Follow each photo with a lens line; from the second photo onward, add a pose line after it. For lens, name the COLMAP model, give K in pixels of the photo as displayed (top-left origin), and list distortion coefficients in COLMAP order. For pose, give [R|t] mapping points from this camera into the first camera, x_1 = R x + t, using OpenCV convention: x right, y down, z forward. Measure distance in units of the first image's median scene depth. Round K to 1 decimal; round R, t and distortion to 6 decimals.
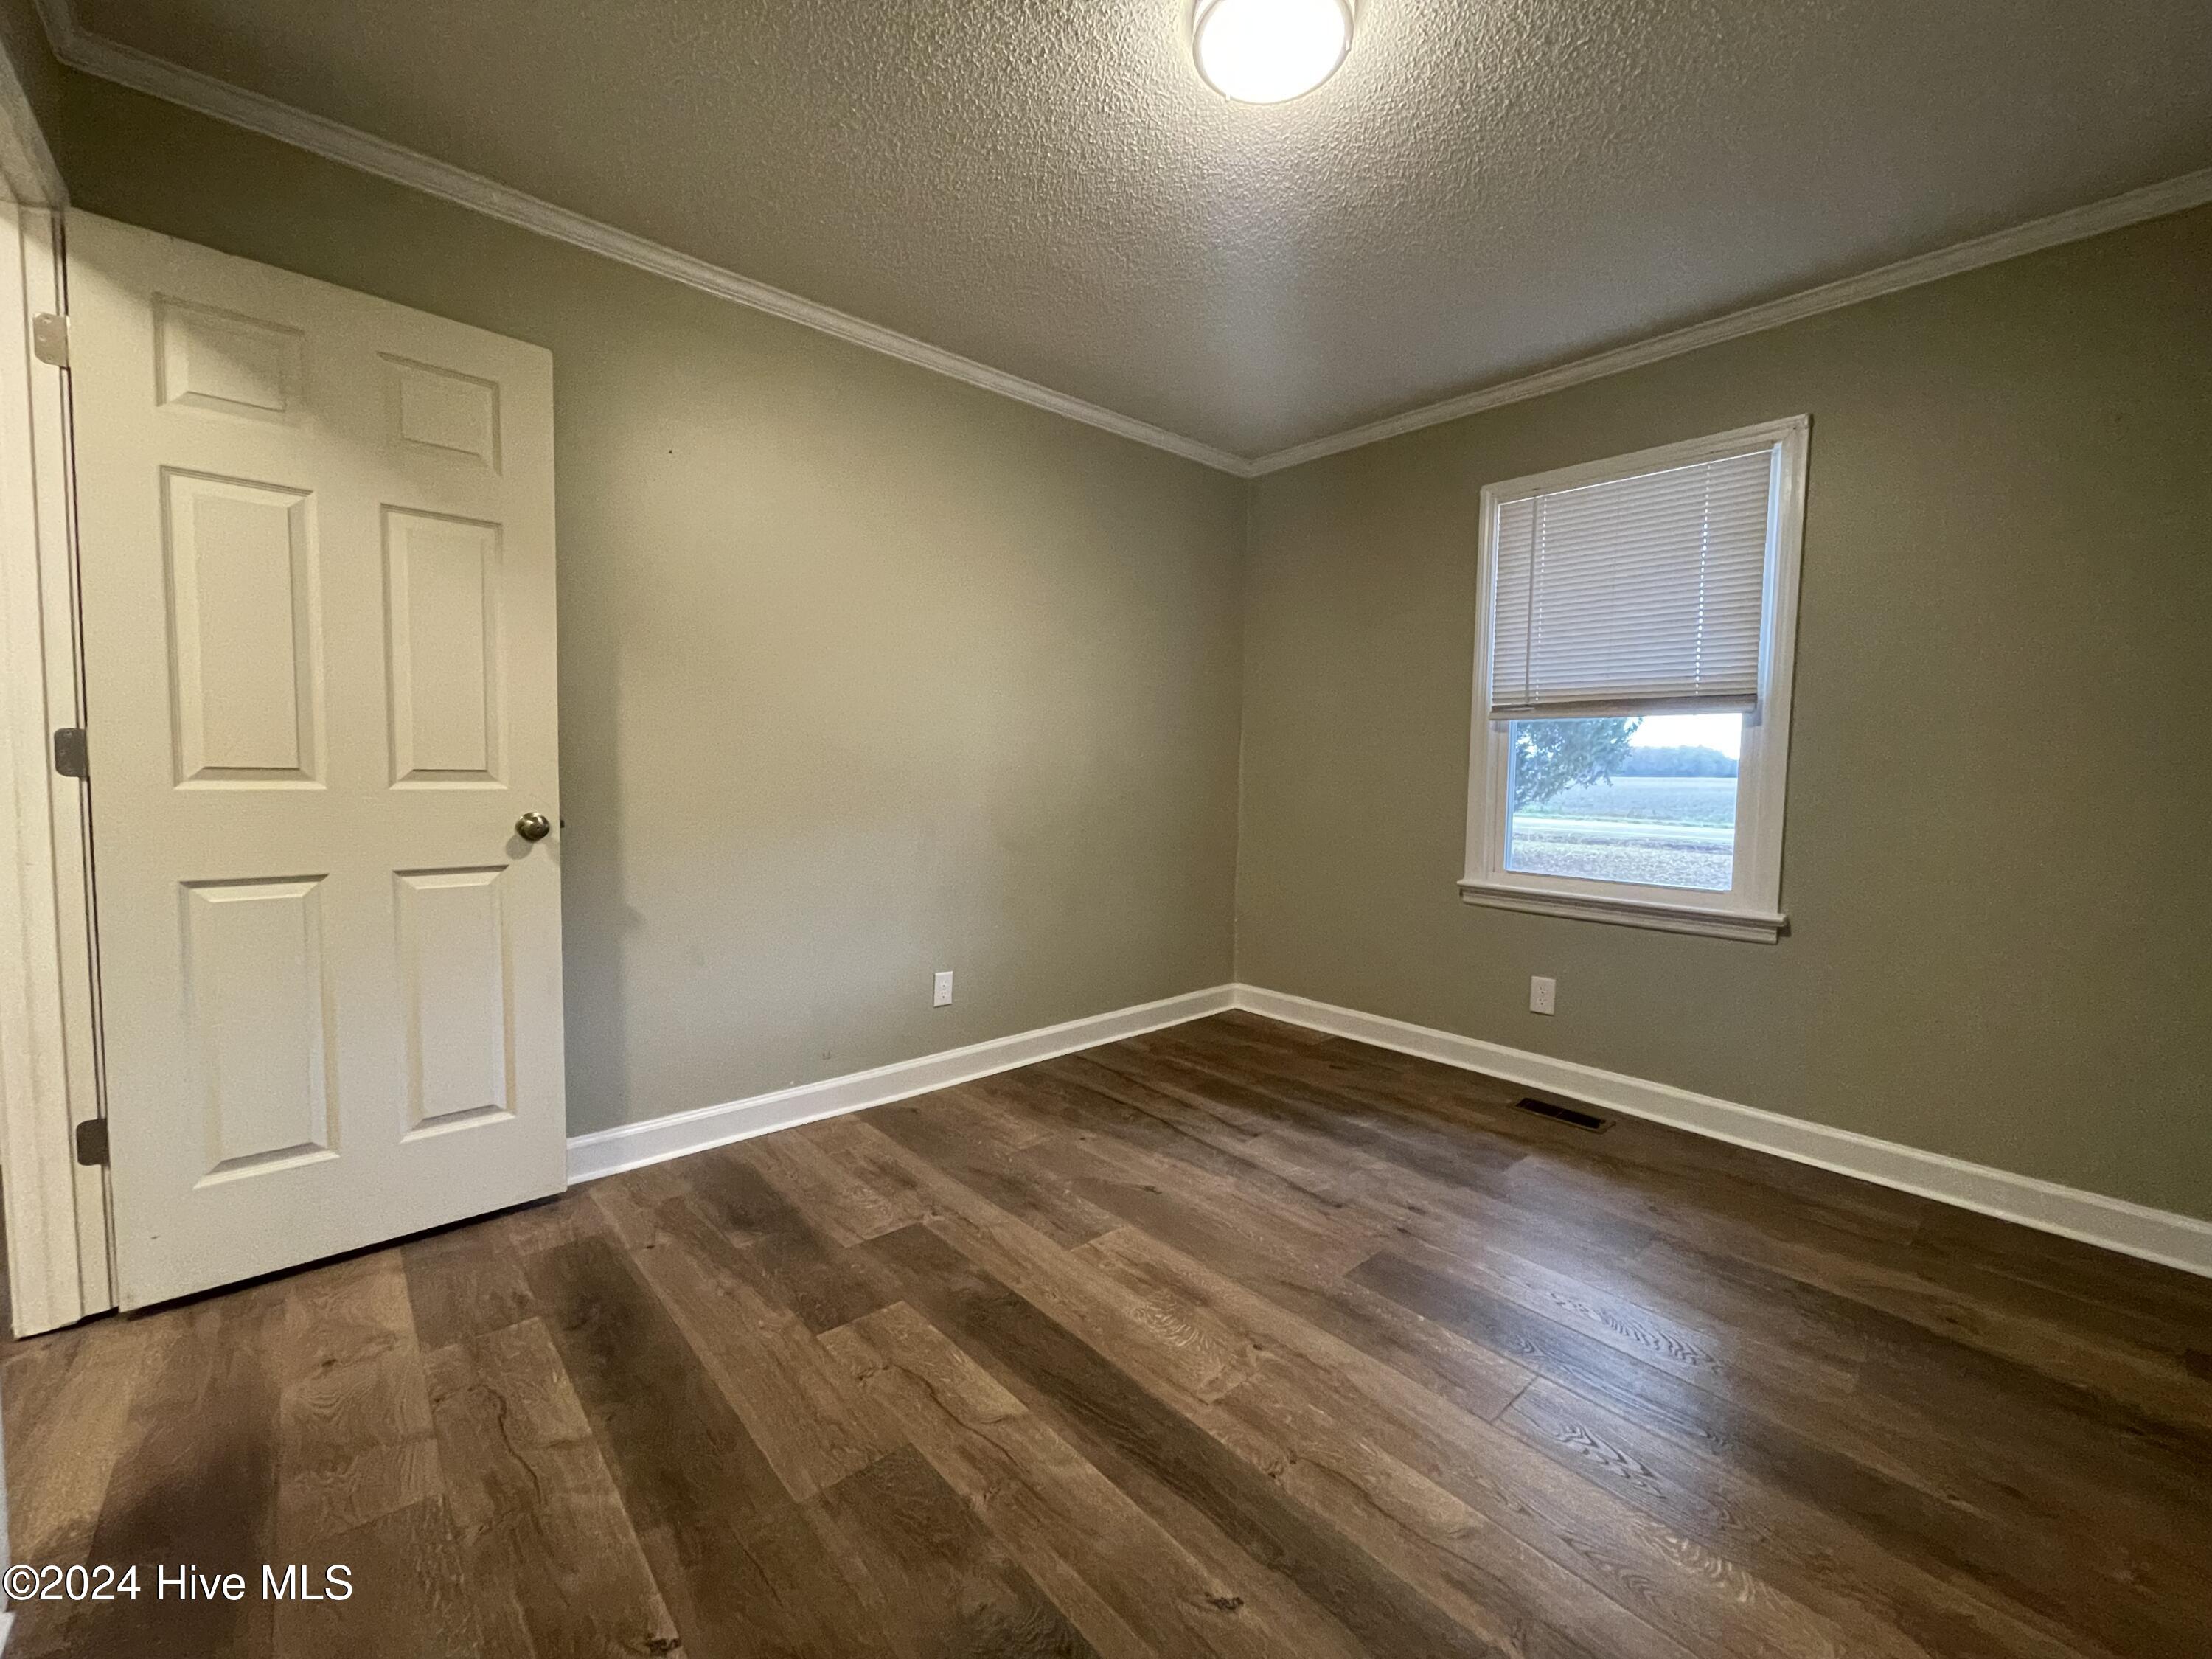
lens RADIAL K [[900.9, 0, 1094.2], [0, 900.9, 830.3], [0, 0, 1]] dist [0.003401, 0.000335]
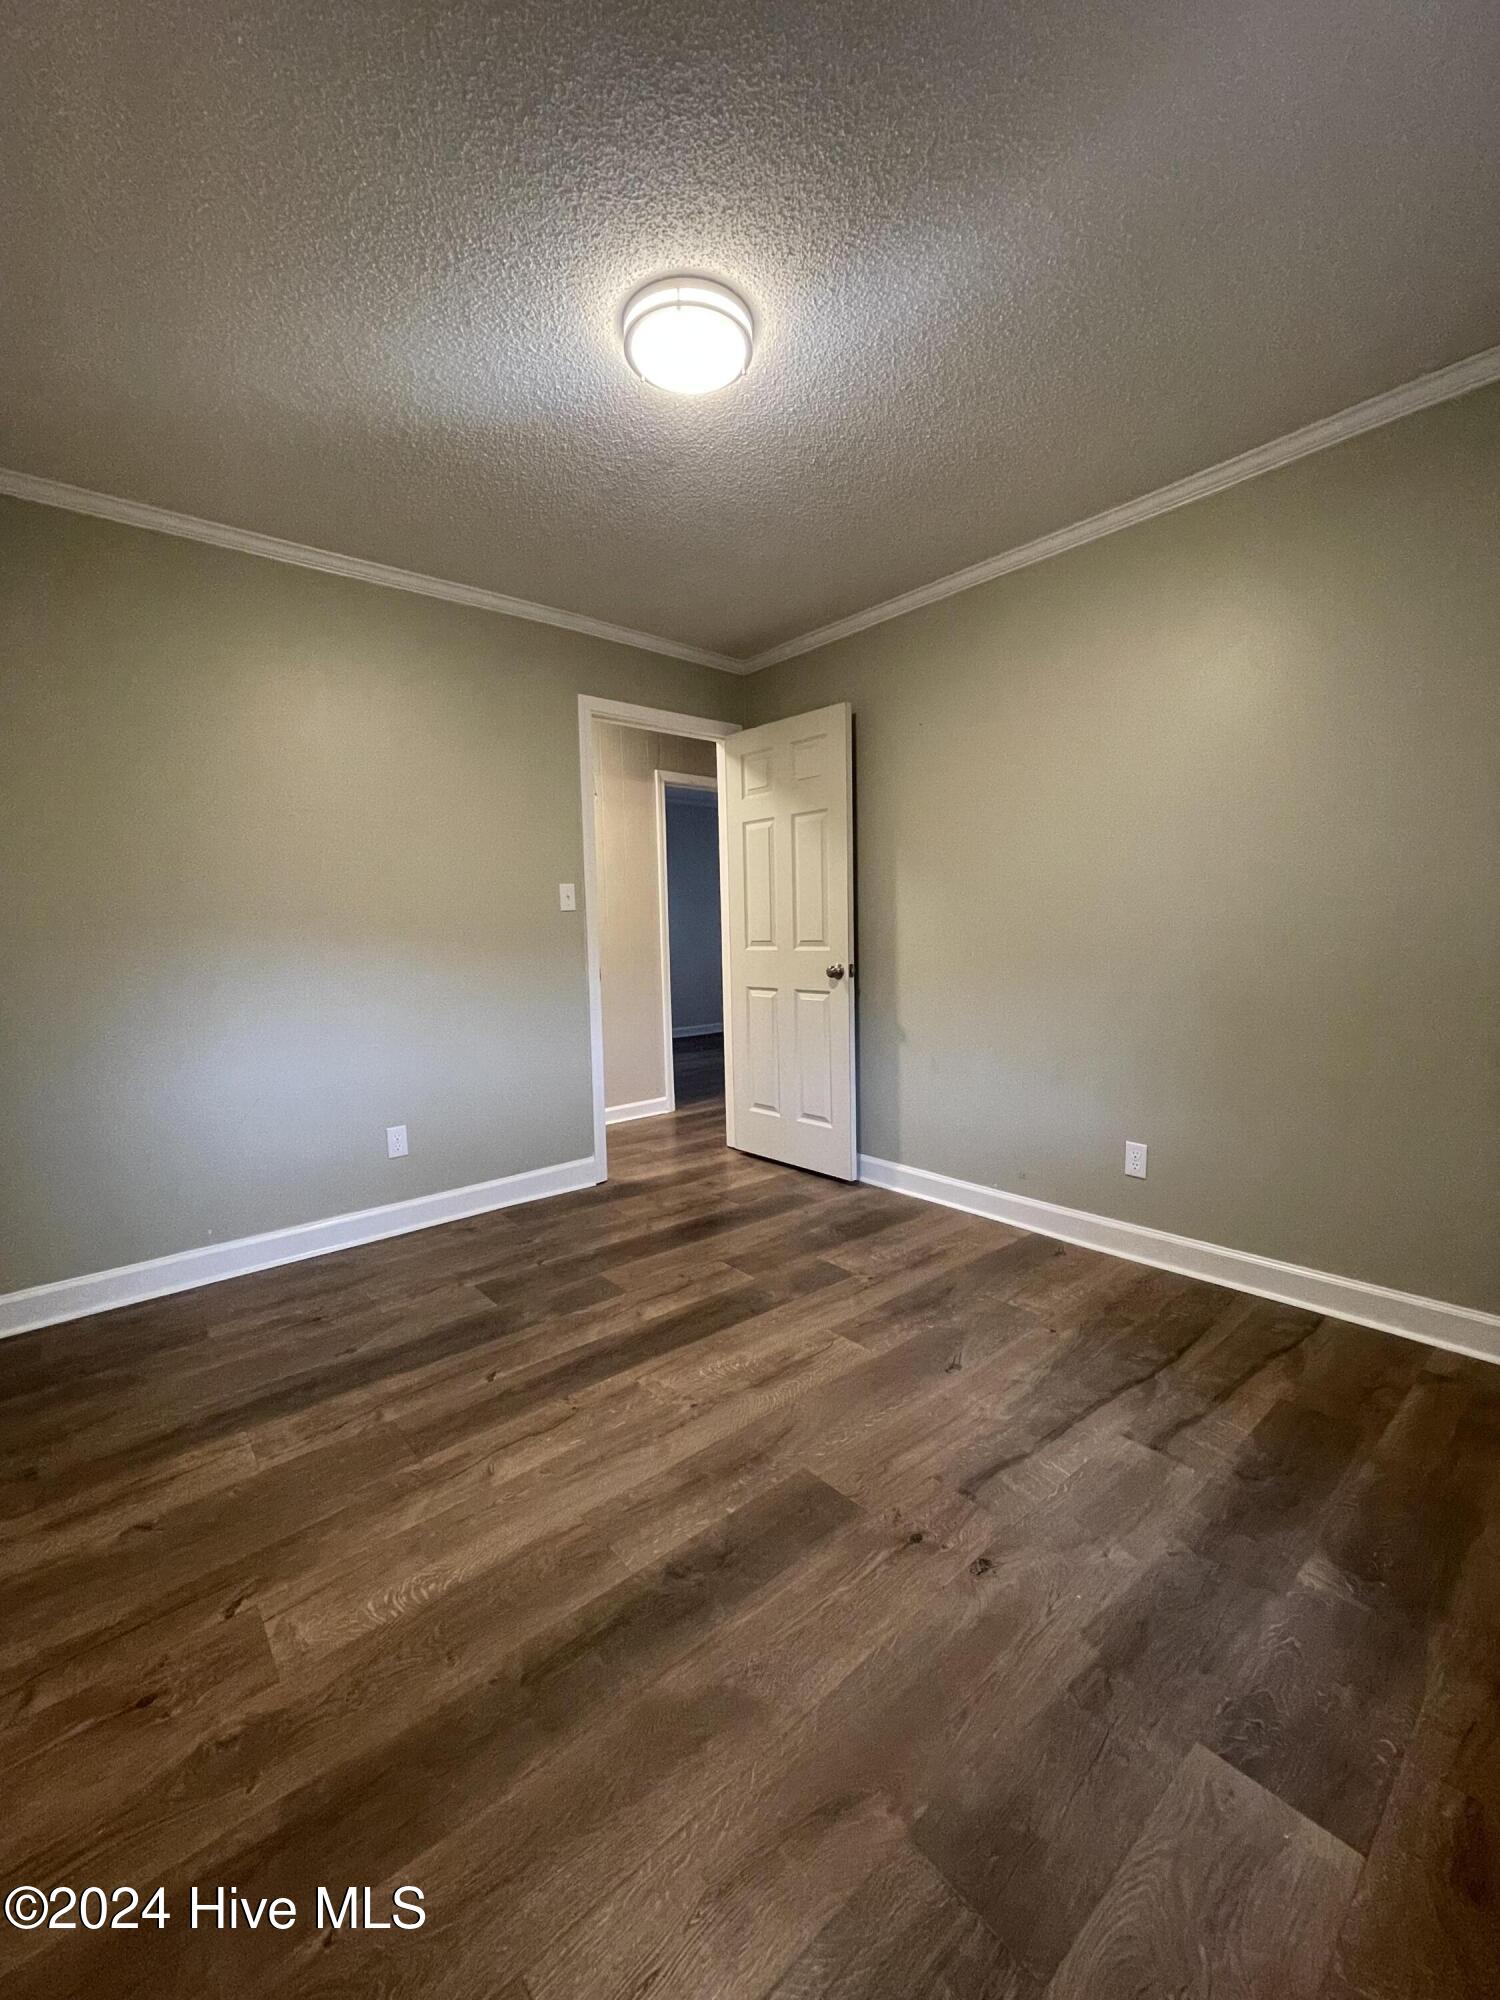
lens RADIAL K [[814.5, 0, 754.0], [0, 814.5, 995.3], [0, 0, 1]] dist [0.003401, 0.000335]
pose [[-0.012513, 0.066677, -0.997696, 0.887793], [-0.046895, 0.996637, 0.067194, -0.050677], [0.998821, 0.047628, -0.009344, 0.746199]]
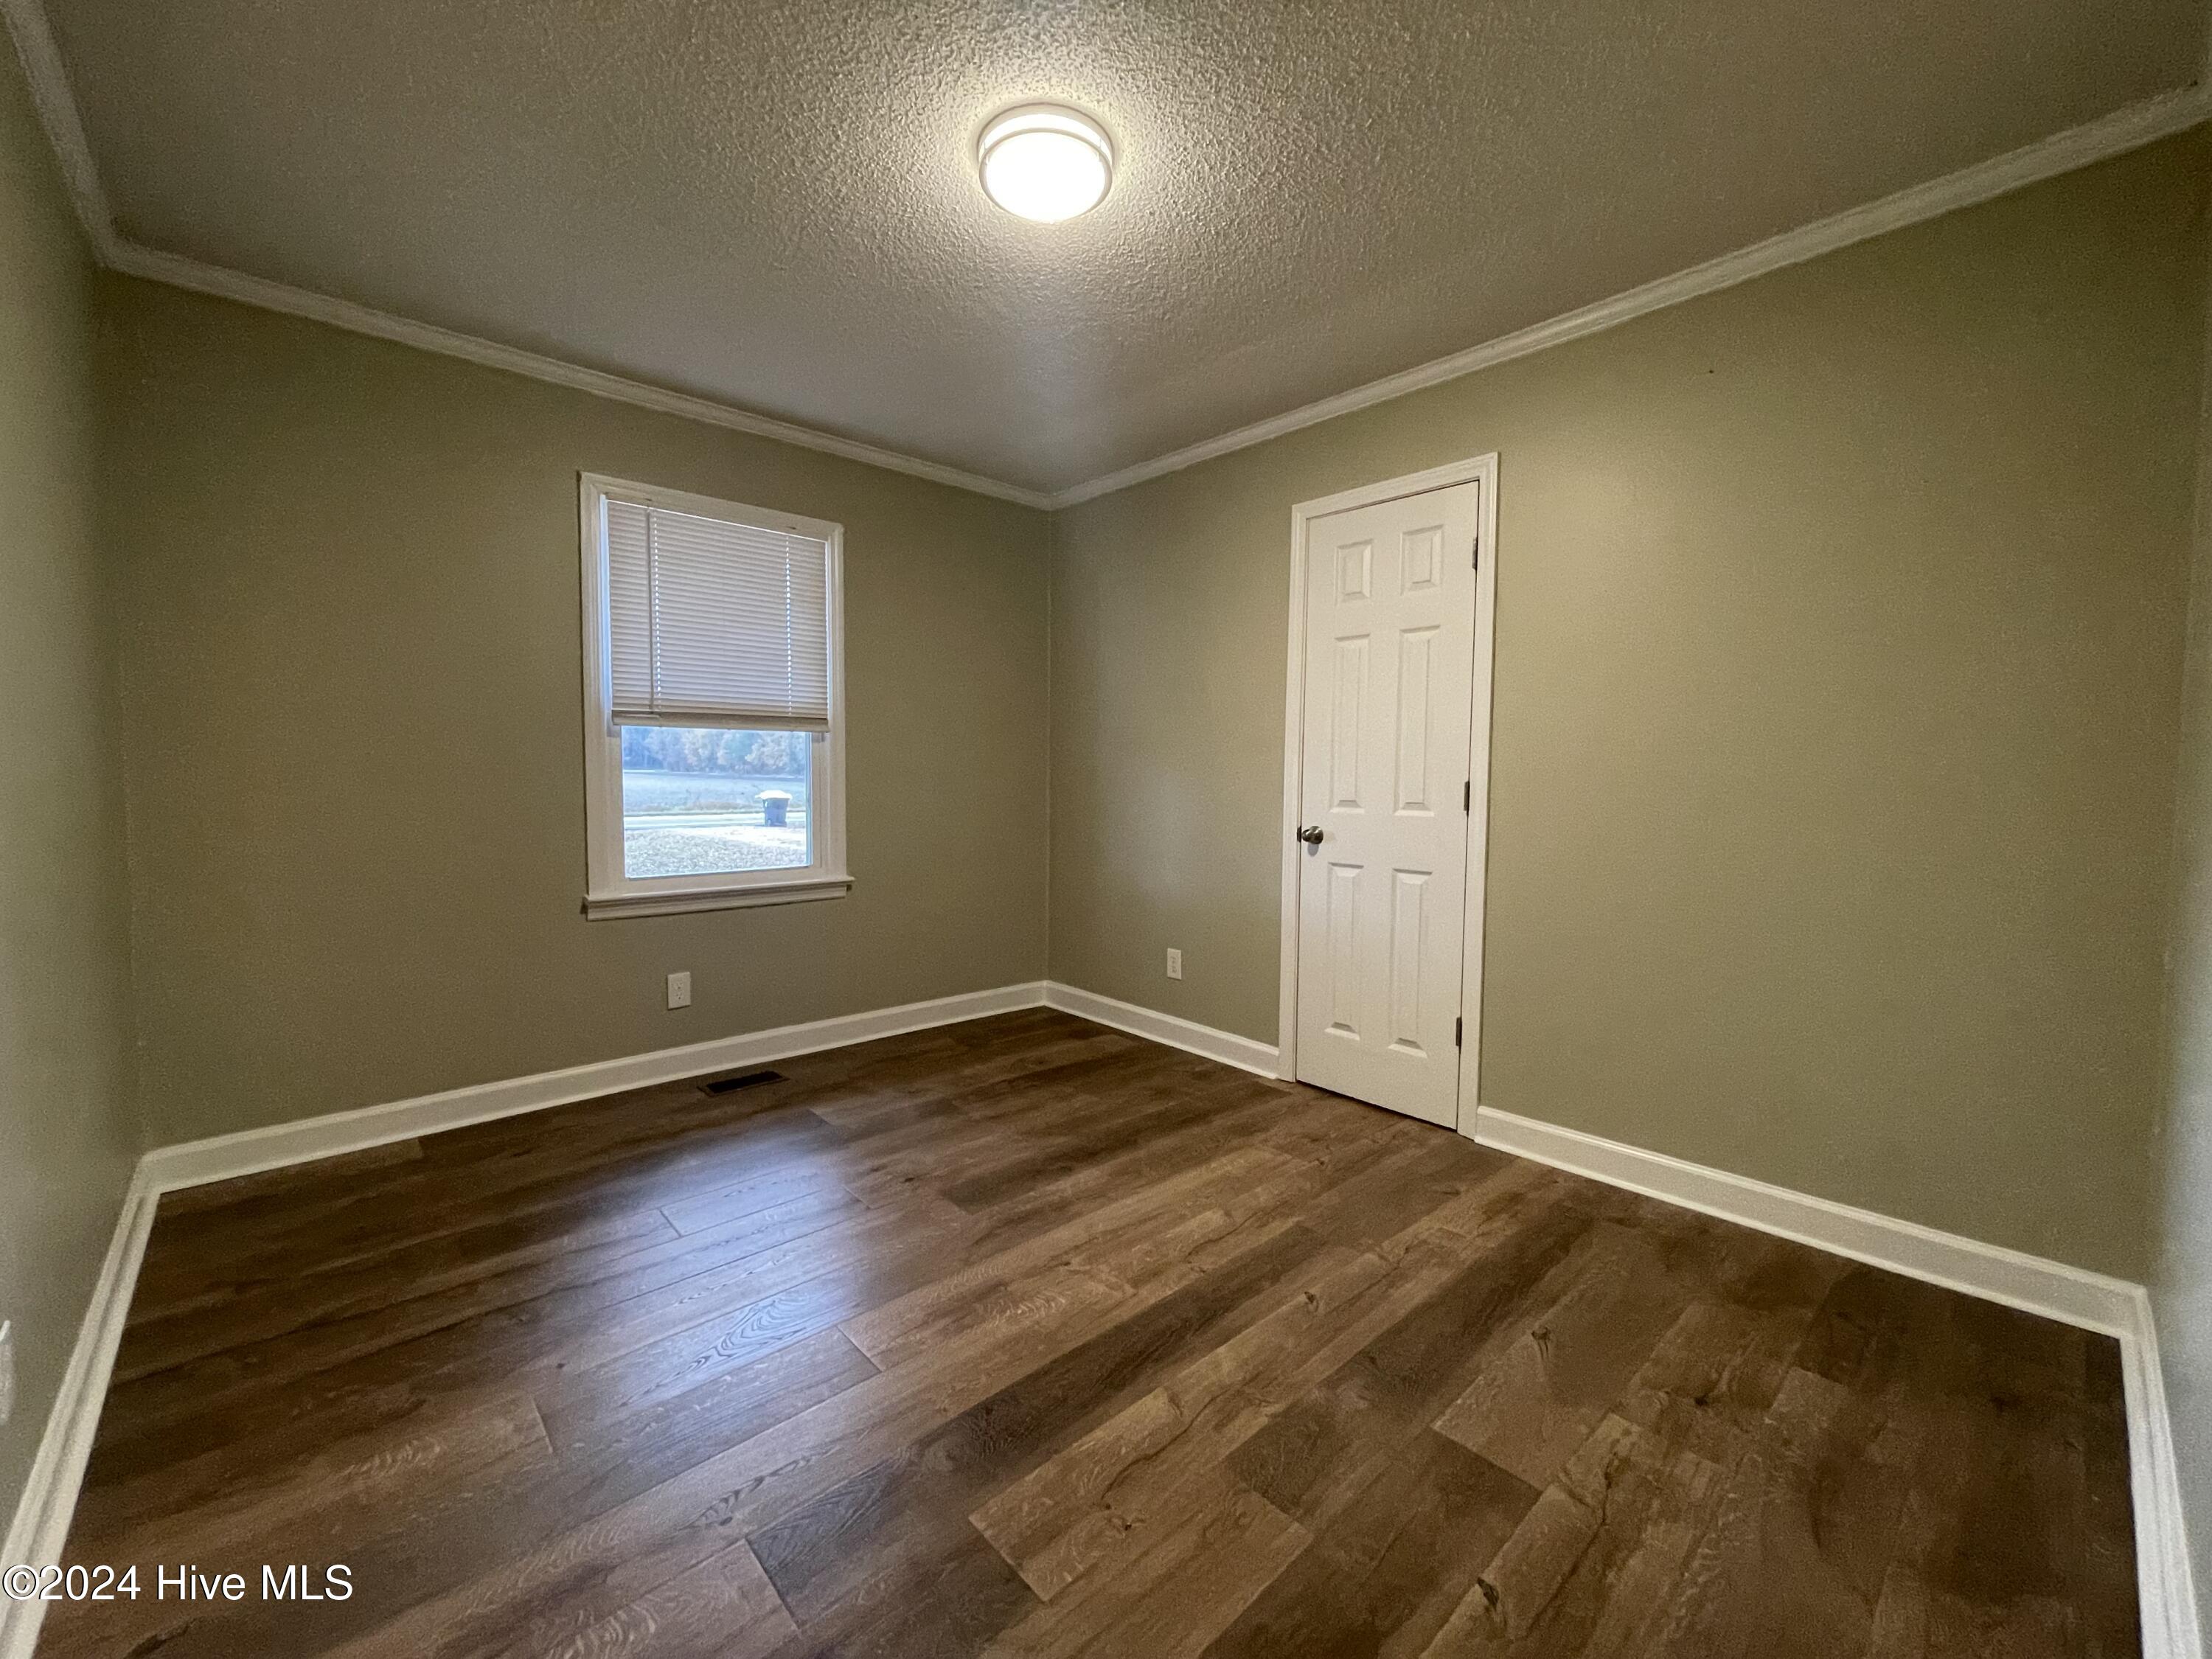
lens RADIAL K [[900.9, 0, 1094.2], [0, 900.9, 830.3], [0, 0, 1]] dist [0.003401, 0.000335]
pose [[-0.012955, -0.081643, 0.996577, -0.688101], [0.063146, 0.994605, 0.082302, -0.074093], [-0.997920, 0.063996, -0.007730, 0.654562]]
